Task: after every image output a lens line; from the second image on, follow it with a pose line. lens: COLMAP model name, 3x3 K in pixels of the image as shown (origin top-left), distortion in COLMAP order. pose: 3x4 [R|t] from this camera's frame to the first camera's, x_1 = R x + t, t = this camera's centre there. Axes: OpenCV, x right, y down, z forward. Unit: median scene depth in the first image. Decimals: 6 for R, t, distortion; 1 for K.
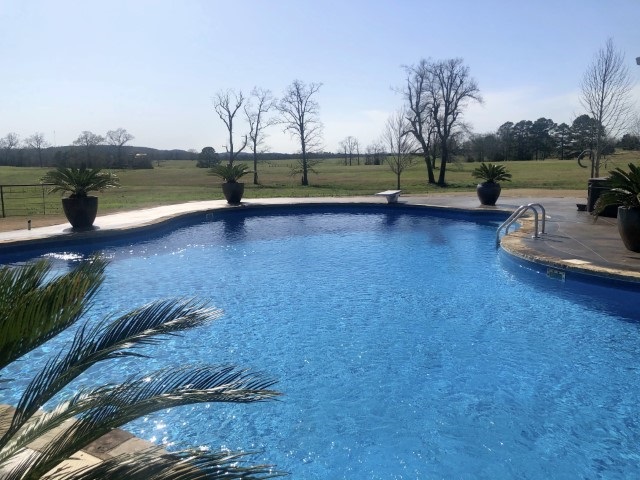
lens RADIAL K [[539.3, 0, 307.4], [0, 539.3, 239.4], [0, 0, 1]] dist [0.024728, 0.002623]
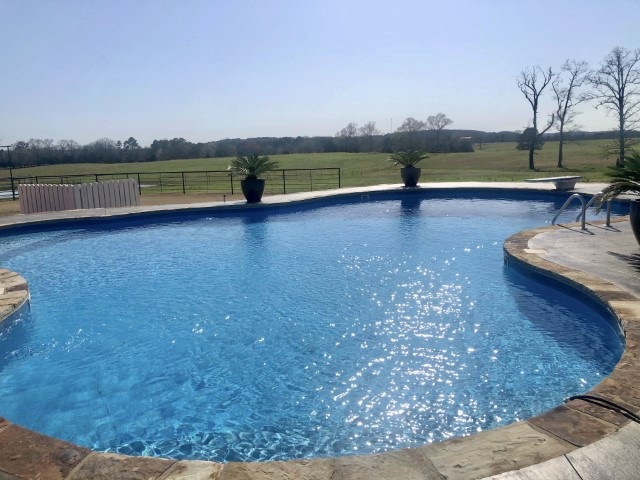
lens RADIAL K [[537.4, 0, 320.0], [0, 537.4, 240.0], [0, 0, 1]] dist [0.021901, -0.002882]
pose [[0.845182, 0.070549, -0.529802, 0.056585], [-0.053203, 0.997432, 0.047945, -0.000489], [0.531824, -0.012335, 0.846765, -0.001401]]
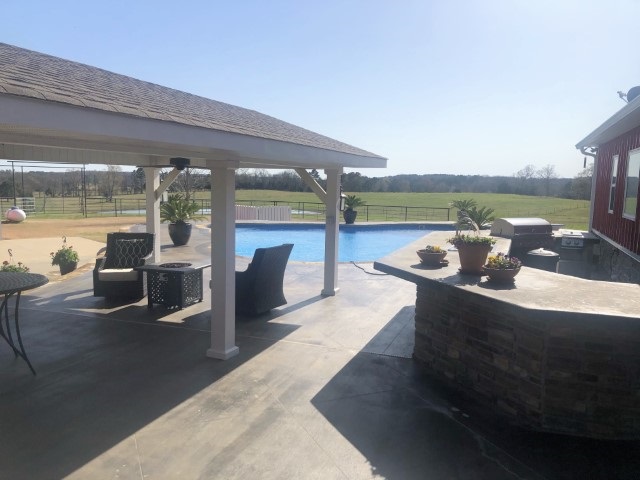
lens RADIAL K [[539.3, 0, 307.4], [0, 539.3, 239.4], [0, 0, 1]] dist [0.024728, 0.002623]
pose [[0.615557, 0.102657, -0.781378, 0.163278], [-0.143826, 0.989462, 0.016690, 0.003575], [0.774857, 0.102109, 0.623835, -0.066267]]
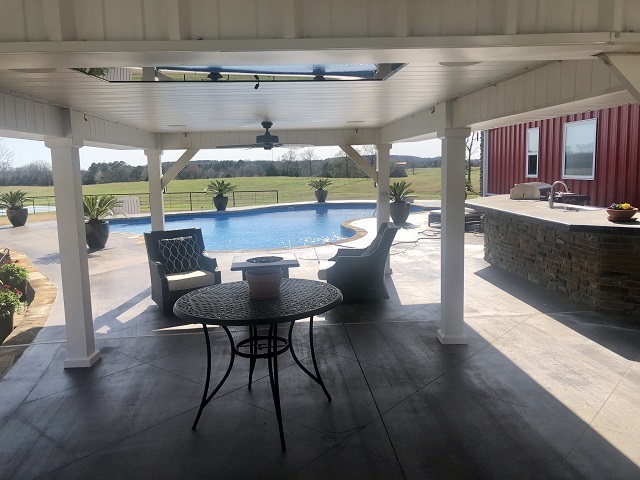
lens RADIAL K [[537.4, 0, 320.0], [0, 537.4, 240.0], [0, 0, 1]] dist [0.021901, -0.002882]
pose [[0.897564, 0.040750, -0.438996, 0.116248], [-0.045526, 0.998963, -0.000353, 0.009893], [0.438527, 0.020303, 0.898489, -0.095943]]
